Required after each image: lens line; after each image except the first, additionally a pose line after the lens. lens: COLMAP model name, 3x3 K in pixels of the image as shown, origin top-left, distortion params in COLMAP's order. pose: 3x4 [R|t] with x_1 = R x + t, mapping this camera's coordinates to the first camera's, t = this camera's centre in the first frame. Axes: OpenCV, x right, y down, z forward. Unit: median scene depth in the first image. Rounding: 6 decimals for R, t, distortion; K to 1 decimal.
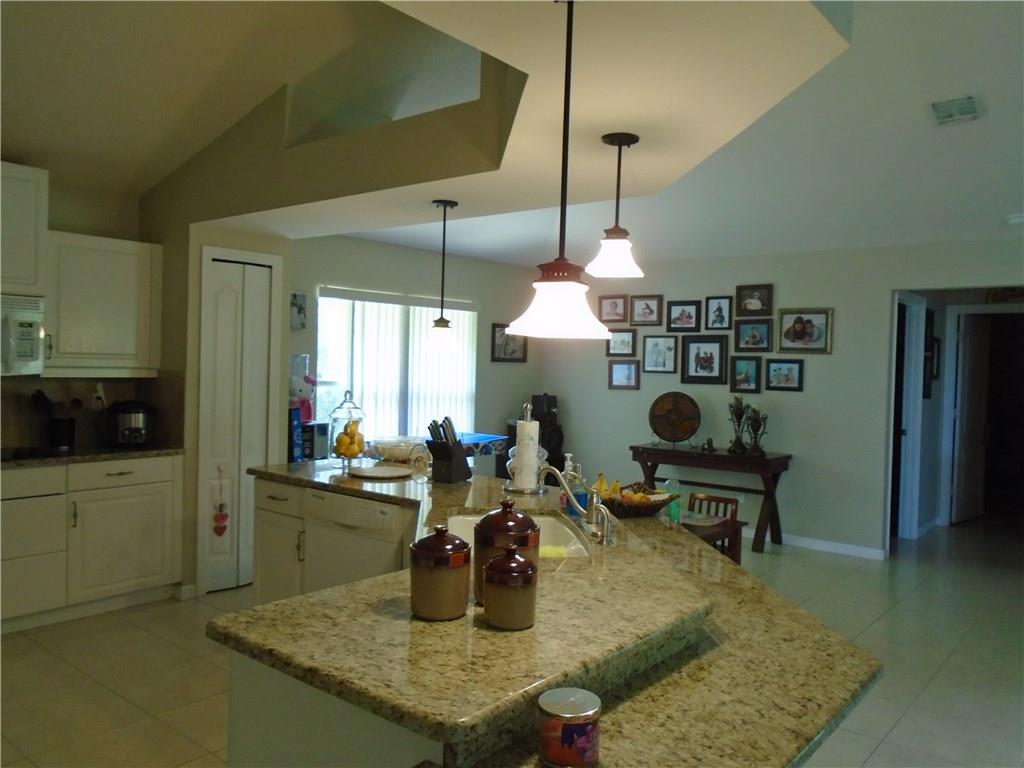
lens RADIAL K [[788.8, 0, 512.0], [0, 788.8, 384.0], [0, 0, 1]] dist [-0.003438, -0.001582]
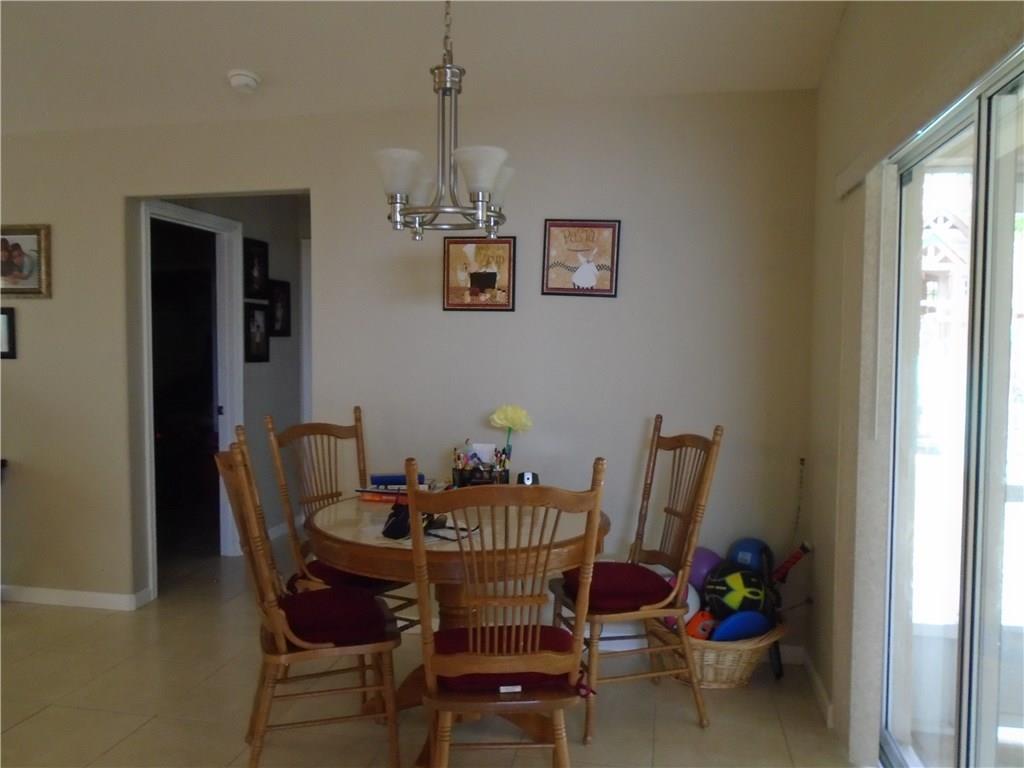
lens RADIAL K [[788.8, 0, 512.0], [0, 788.8, 384.0], [0, 0, 1]] dist [-0.003438, -0.001582]
pose [[0.888072, -0.049094, 0.457076, 0.434822], [0.032797, 0.998514, 0.043525, 0.015626], [-0.458533, -0.023663, 0.888362, 0.259769]]
